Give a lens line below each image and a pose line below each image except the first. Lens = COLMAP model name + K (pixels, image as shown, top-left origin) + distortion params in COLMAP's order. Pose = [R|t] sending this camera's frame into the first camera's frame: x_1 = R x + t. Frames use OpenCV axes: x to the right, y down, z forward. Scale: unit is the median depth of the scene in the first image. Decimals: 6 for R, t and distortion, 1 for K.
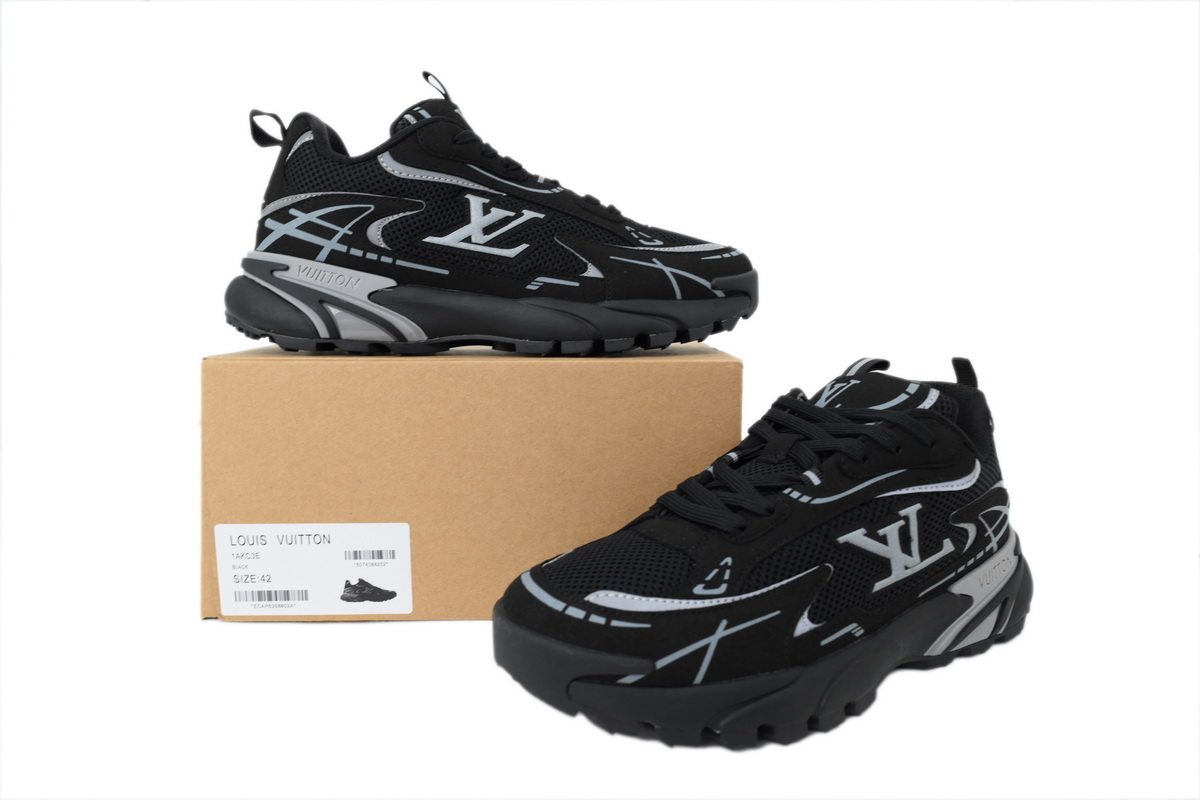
lens RADIAL K [[888.3, 0, 600.0], [0, 888.3, 400.0], [0, 0, 1]] dist [0.004294, -0.002043]
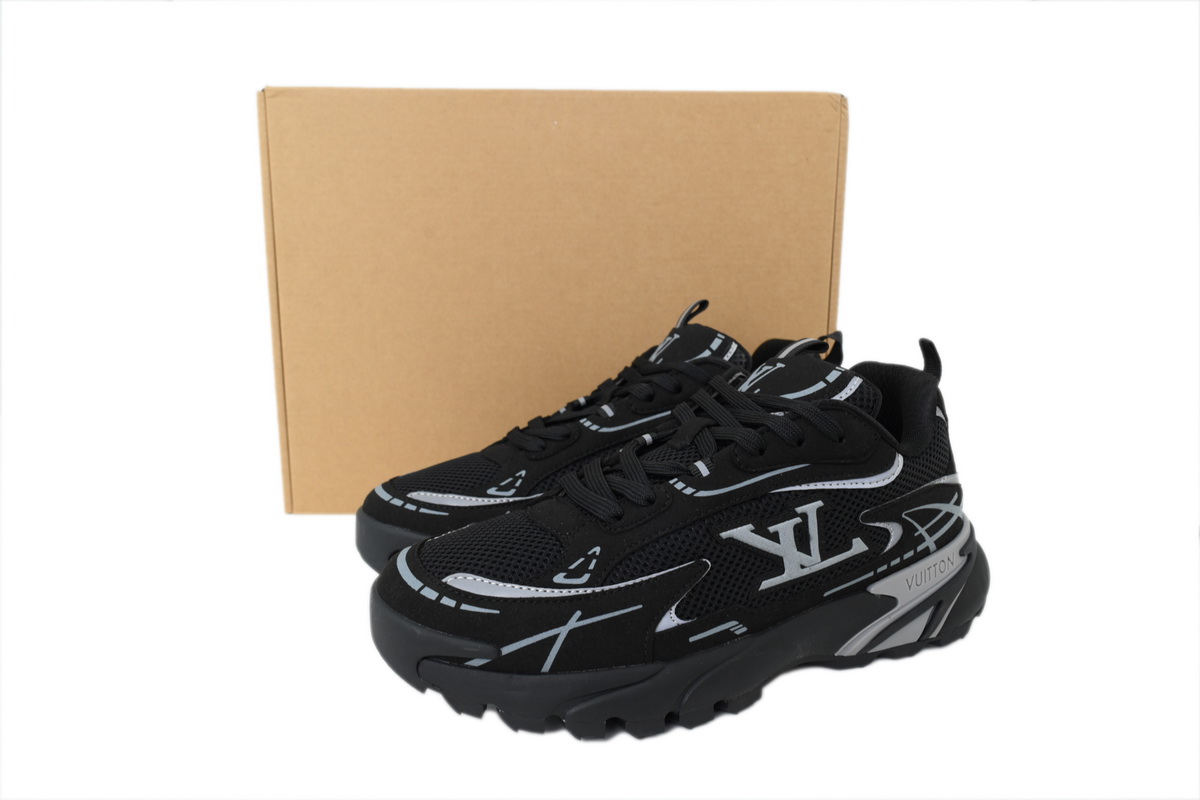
lens RADIAL K [[888.3, 0, 600.0], [0, 888.3, 400.0], [0, 0, 1]] dist [0.004294, -0.002043]
pose [[0.986612, 0.040774, -0.157909, 0.280260], [-0.029073, 0.996706, 0.075709, -0.056390], [0.160475, -0.070105, 0.984547, 0.041164]]
